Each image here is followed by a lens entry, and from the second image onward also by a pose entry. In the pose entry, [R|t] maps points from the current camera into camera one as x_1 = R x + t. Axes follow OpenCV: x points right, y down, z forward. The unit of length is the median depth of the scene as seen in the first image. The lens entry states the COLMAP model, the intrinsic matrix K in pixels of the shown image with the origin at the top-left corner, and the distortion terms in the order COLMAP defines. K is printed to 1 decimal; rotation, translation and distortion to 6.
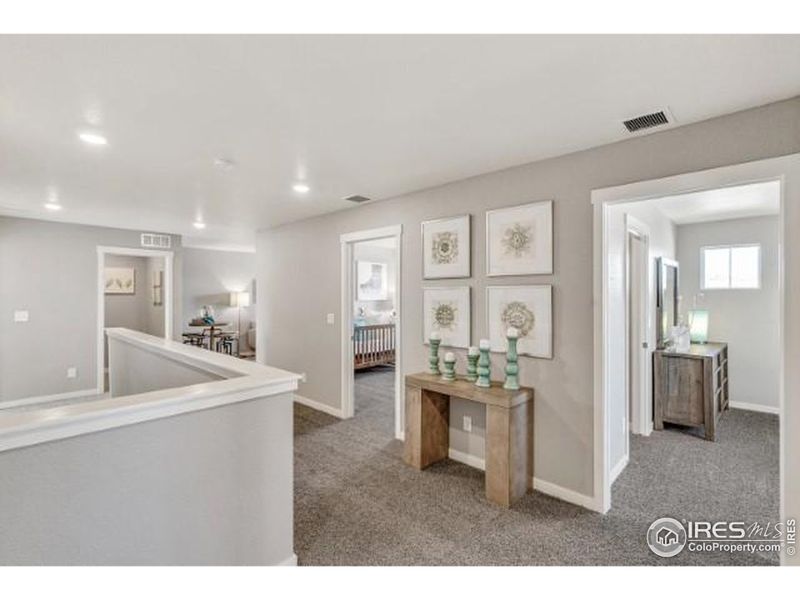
lens RADIAL K [[363.0, 0, 398.7], [0, 363.0, 302.0], [0, 0, 1]] dist [-0.000101, -0.000010]
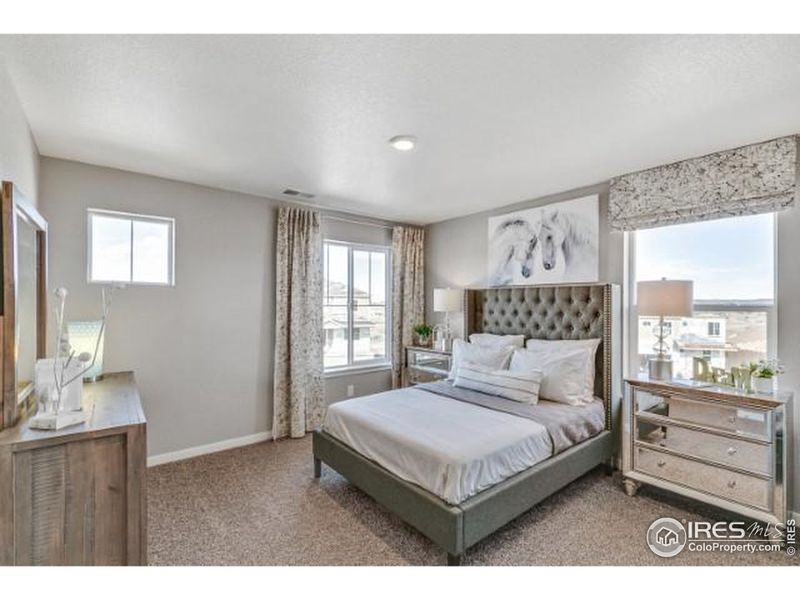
lens RADIAL K [[363.0, 0, 398.7], [0, 363.0, 302.0], [0, 0, 1]] dist [-0.000101, -0.000010]
pose [[0.105796, 0.004507, 0.994378, 0.396881], [0.009835, 0.999936, -0.005579, 0.005827], [-0.994339, 0.010370, 0.105744, 0.564840]]
